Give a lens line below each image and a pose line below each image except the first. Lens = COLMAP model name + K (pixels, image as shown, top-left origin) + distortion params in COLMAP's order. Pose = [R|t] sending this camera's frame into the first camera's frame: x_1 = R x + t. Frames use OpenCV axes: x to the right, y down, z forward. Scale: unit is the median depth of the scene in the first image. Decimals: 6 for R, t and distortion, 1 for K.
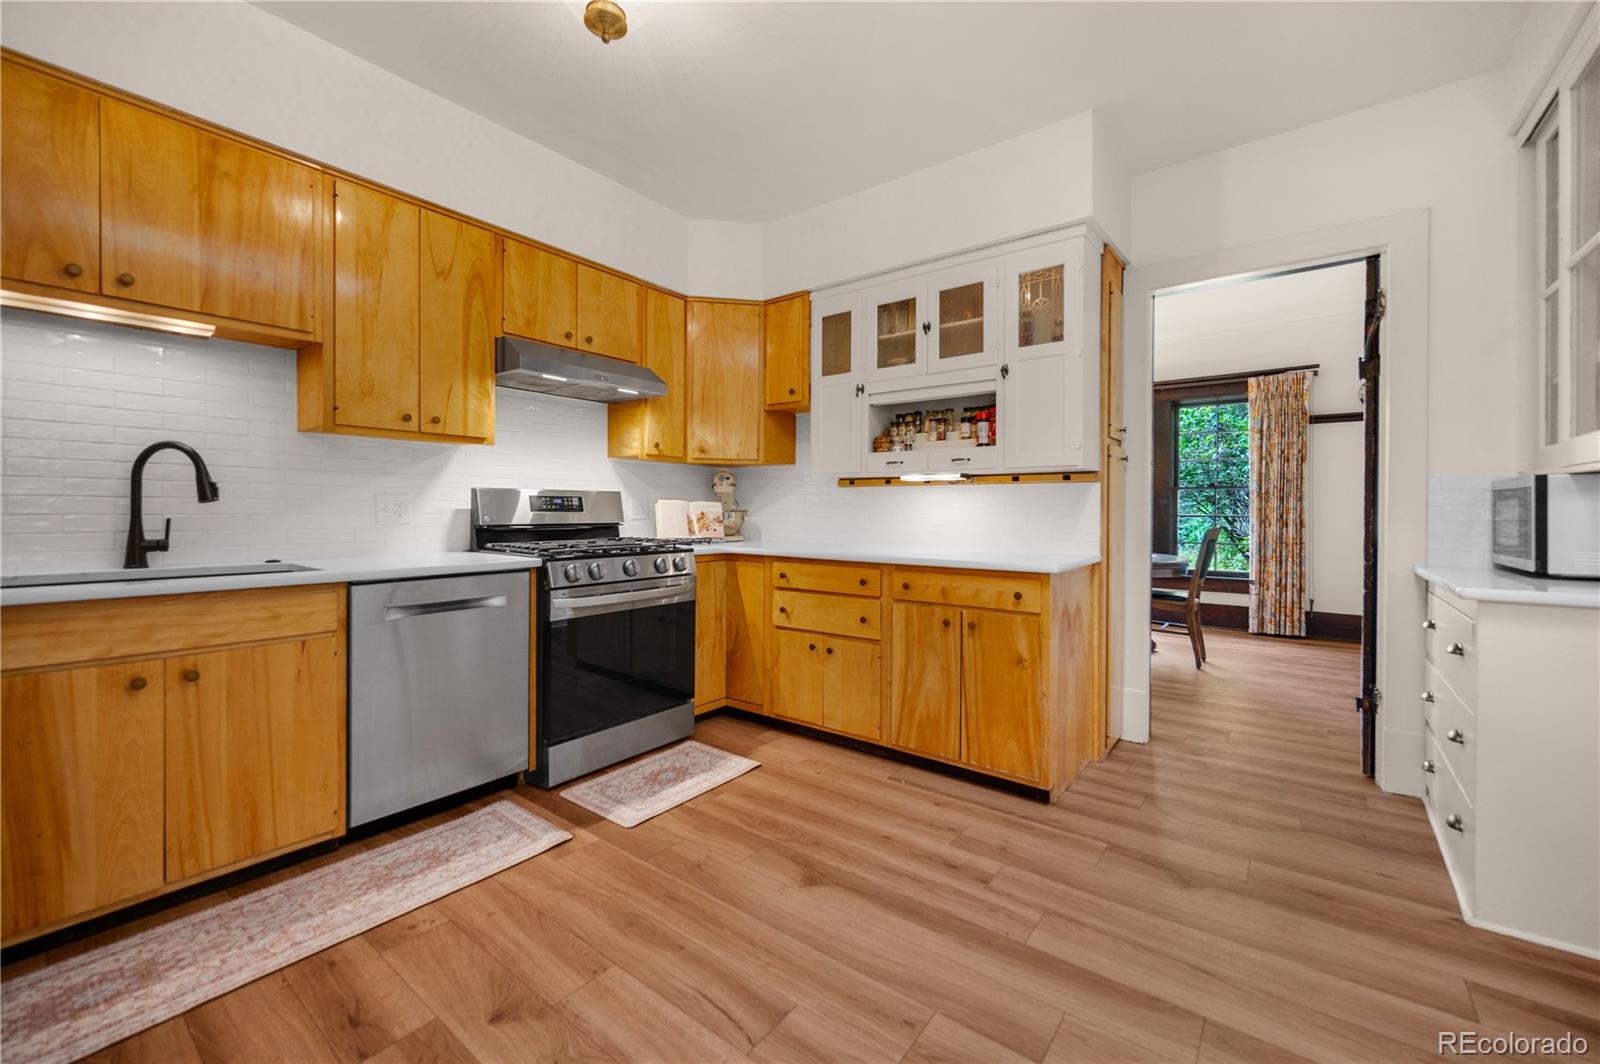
lens RADIAL K [[649.9, 0, 798.7], [0, 649.9, 512.3], [0, 0, 1]] dist [-0.002375, -0.000366]
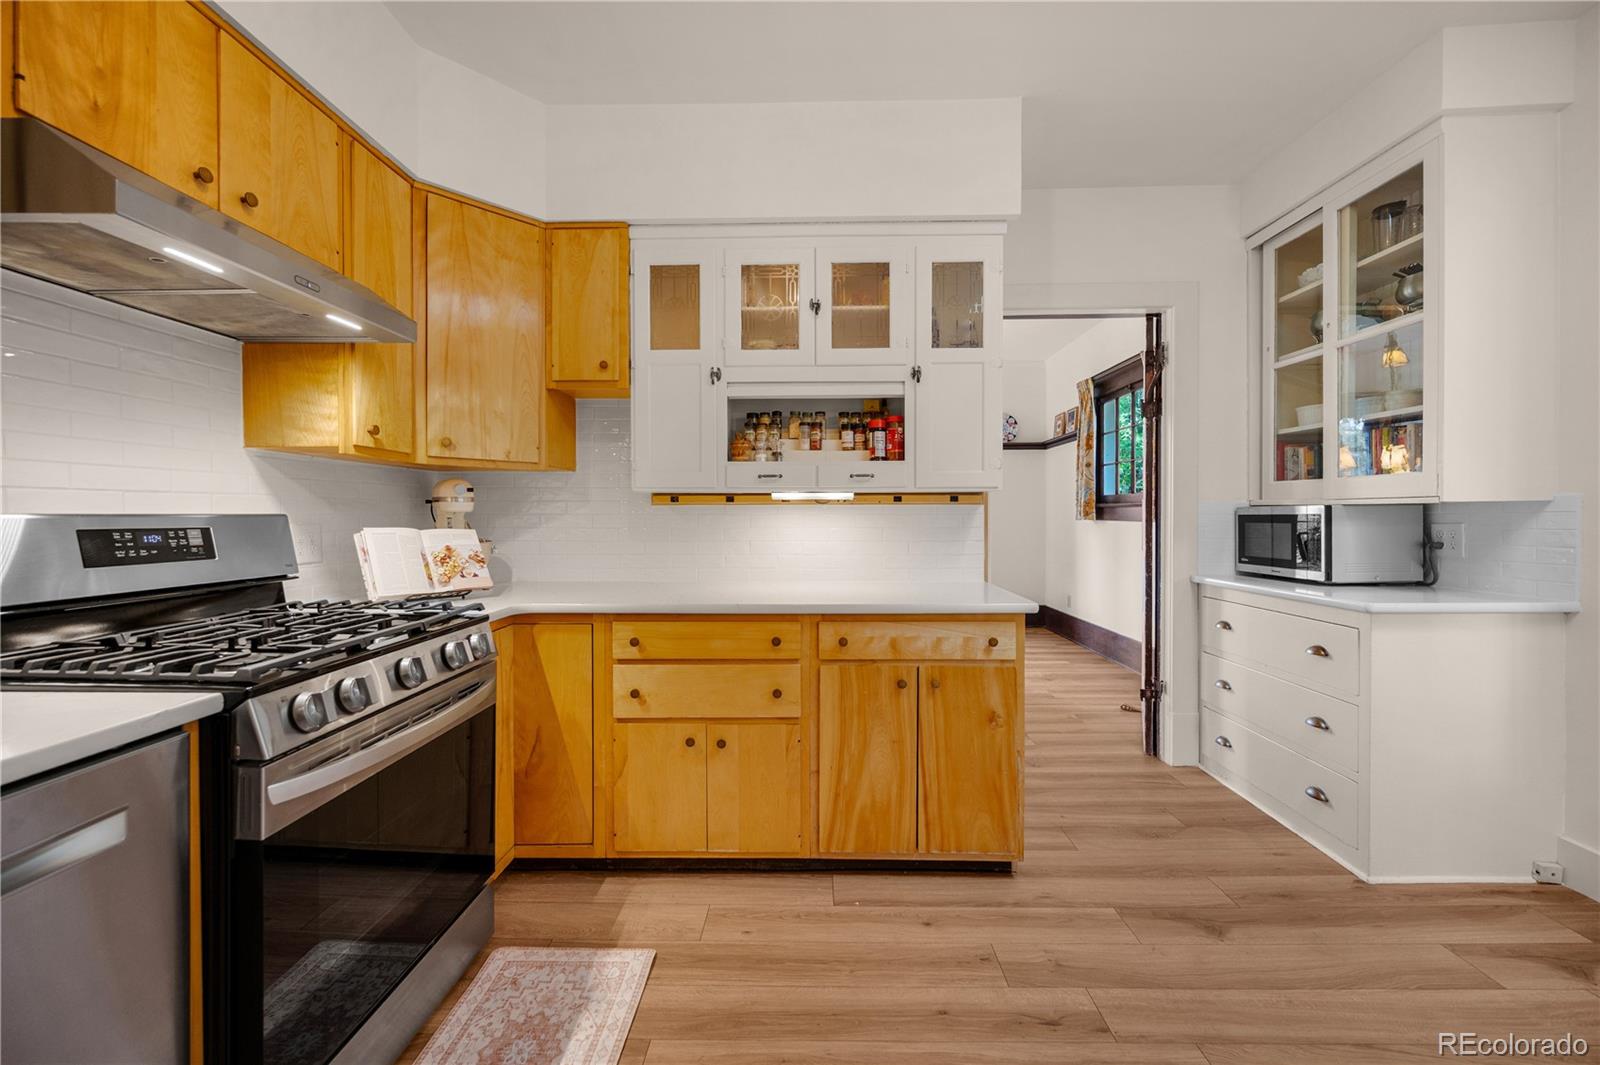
lens RADIAL K [[648.0, 0, 805.8], [0, 648.0, 521.6], [0, 0, 1]] dist [-0.001083, -0.000756]
pose [[0.799700, -0.013269, 0.600253, -0.327495], [0.009731, 0.999911, 0.009140, -0.034471], [-0.600321, -0.001468, 0.799758, 0.431243]]
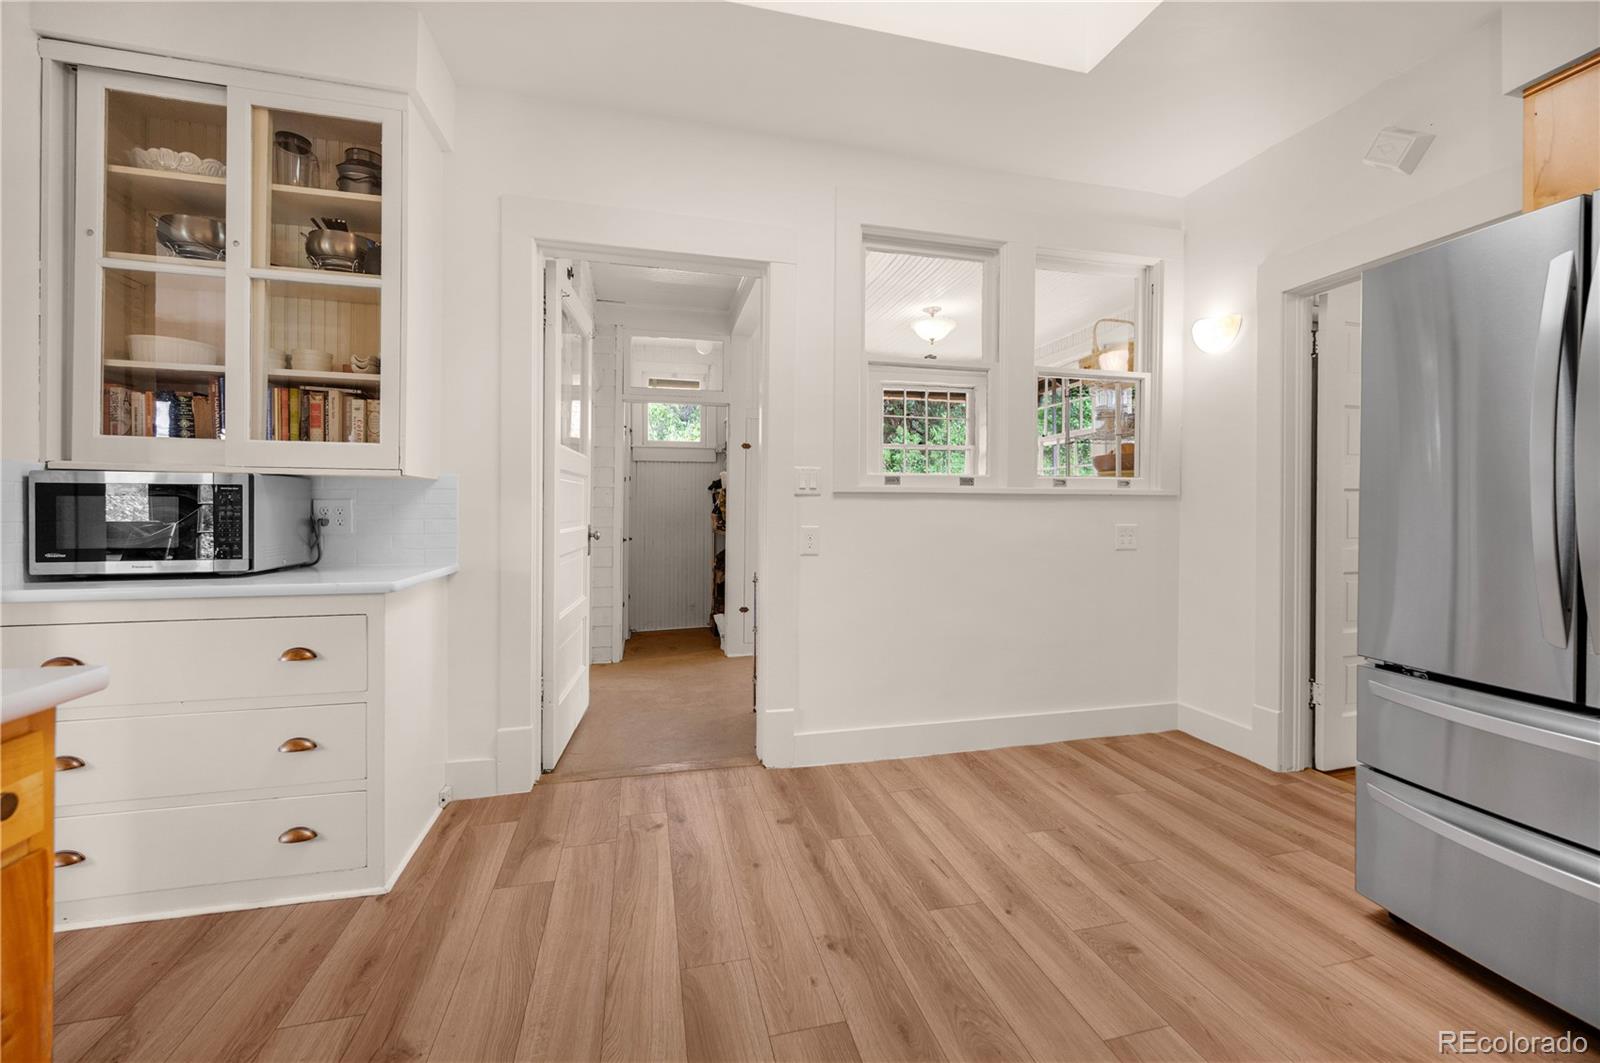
lens RADIAL K [[643.5, 0, 808.2], [0, 643.5, 512.8], [0, 0, 1]] dist [0.000671, 0.000049]
pose [[-0.791317, -0.006480, 0.611372, -0.111685], [-0.003479, 0.999975, 0.006095, -0.004171], [-0.611396, 0.002696, -0.791320, 0.915932]]
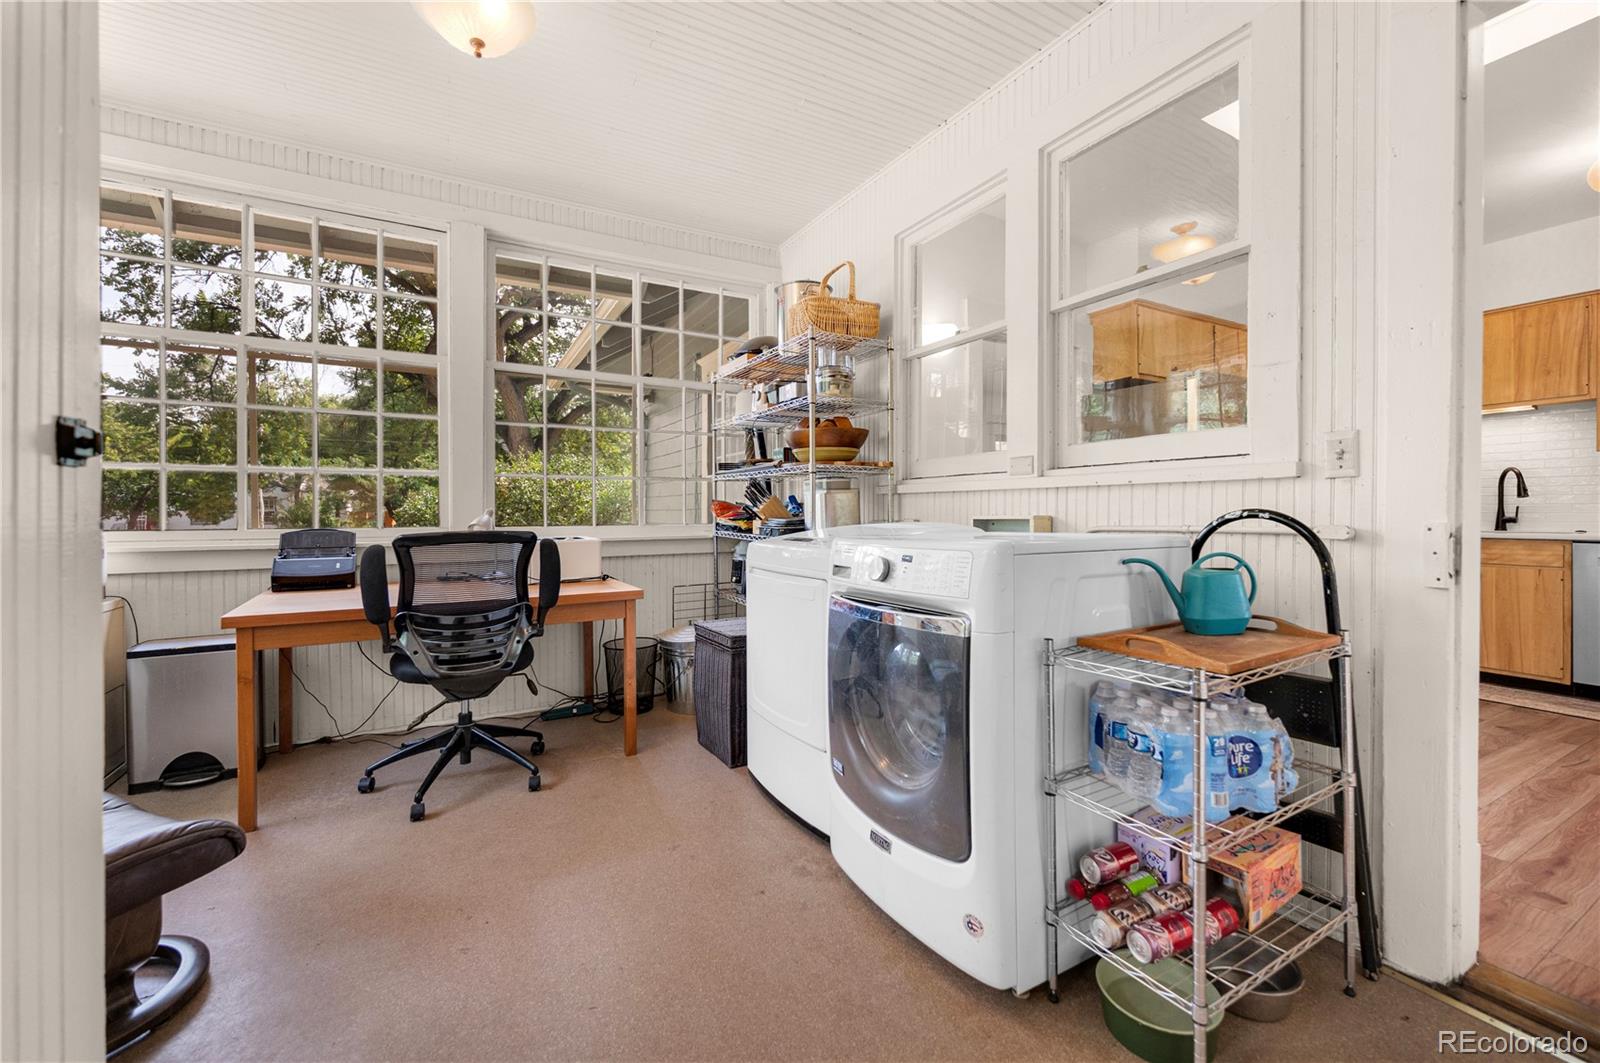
lens RADIAL K [[643.5, 0, 808.2], [0, 643.5, 512.8], [0, 0, 1]] dist [0.000671, 0.000049]
pose [[-0.387626, -0.000484, -0.921816, 1.306522], [-0.004700, 0.999988, 0.001452, 0.029389], [0.921805, 0.004895, -0.387624, -0.170796]]
